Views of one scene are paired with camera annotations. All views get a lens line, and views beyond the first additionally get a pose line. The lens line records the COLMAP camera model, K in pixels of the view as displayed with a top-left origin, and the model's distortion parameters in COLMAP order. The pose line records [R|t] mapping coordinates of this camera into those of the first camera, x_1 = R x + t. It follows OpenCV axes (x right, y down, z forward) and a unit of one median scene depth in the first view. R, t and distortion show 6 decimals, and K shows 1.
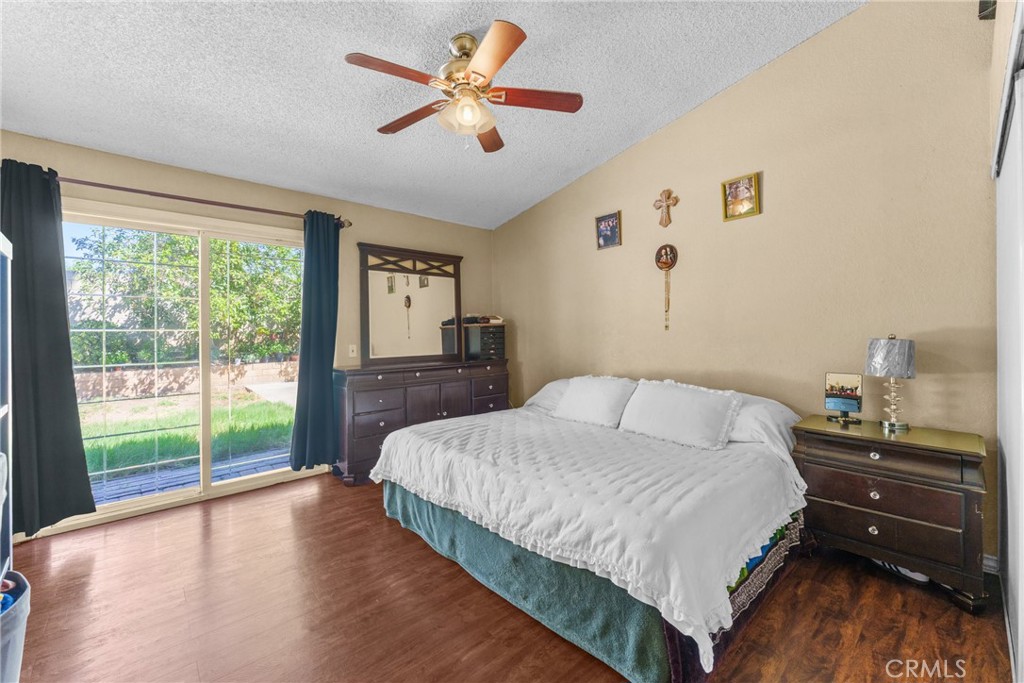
lens RADIAL K [[412.3, 0, 510.3], [0, 412.3, 331.3], [0, 0, 1]] dist [0.001296, -0.000193]
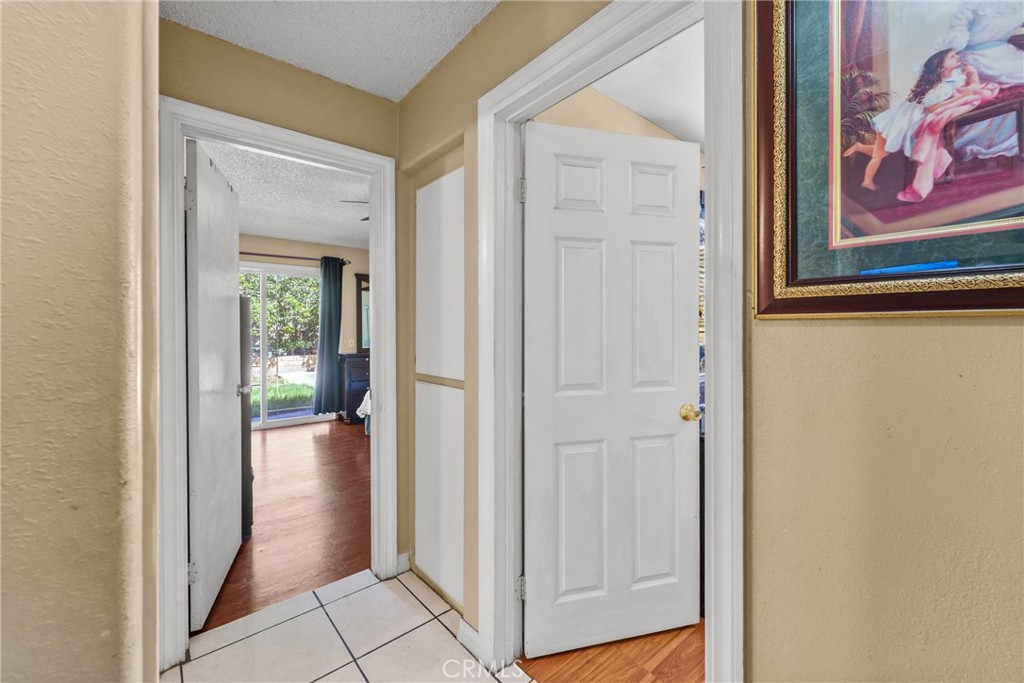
lens RADIAL K [[412.3, 0, 510.3], [0, 412.3, 331.3], [0, 0, 1]] dist [0.001296, -0.000193]
pose [[0.999244, 0.002268, -0.038807, 0.233638], [-0.002194, 0.999996, 0.001946, -0.000871], [0.038811, -0.001859, 0.999245, -0.448931]]
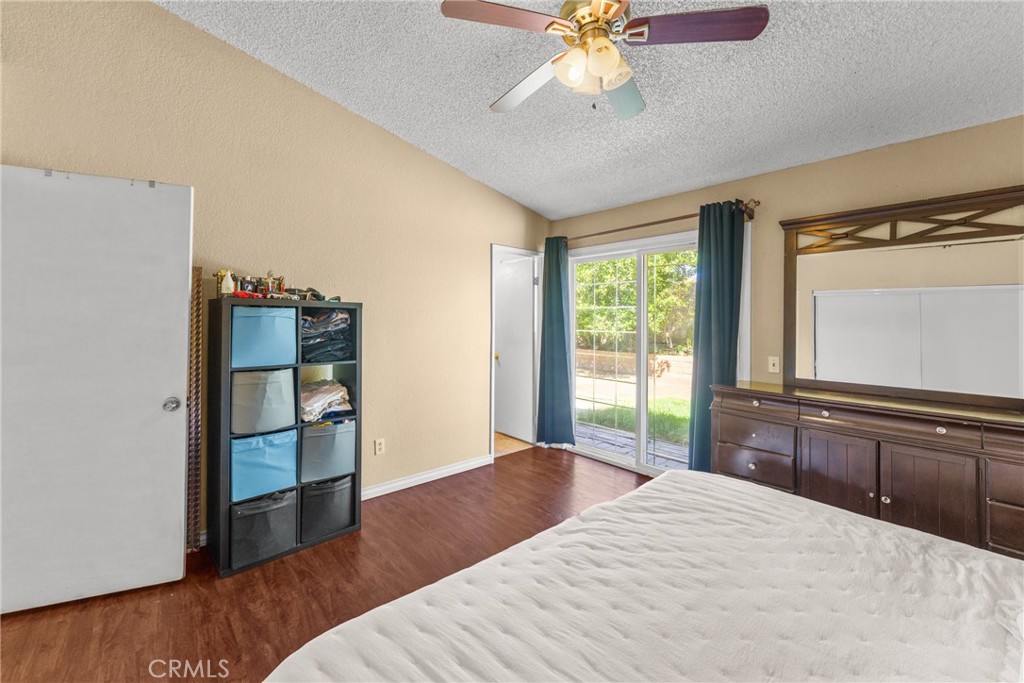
lens RADIAL K [[417.8, 0, 506.4], [0, 417.8, 314.5], [0, 0, 1]] dist [-0.001114, -0.000197]
pose [[-0.011216, -0.009103, -0.999896, 0.334232], [-0.016581, 0.999823, -0.008916, -0.025633], [0.999800, 0.016479, -0.011365, 0.426934]]
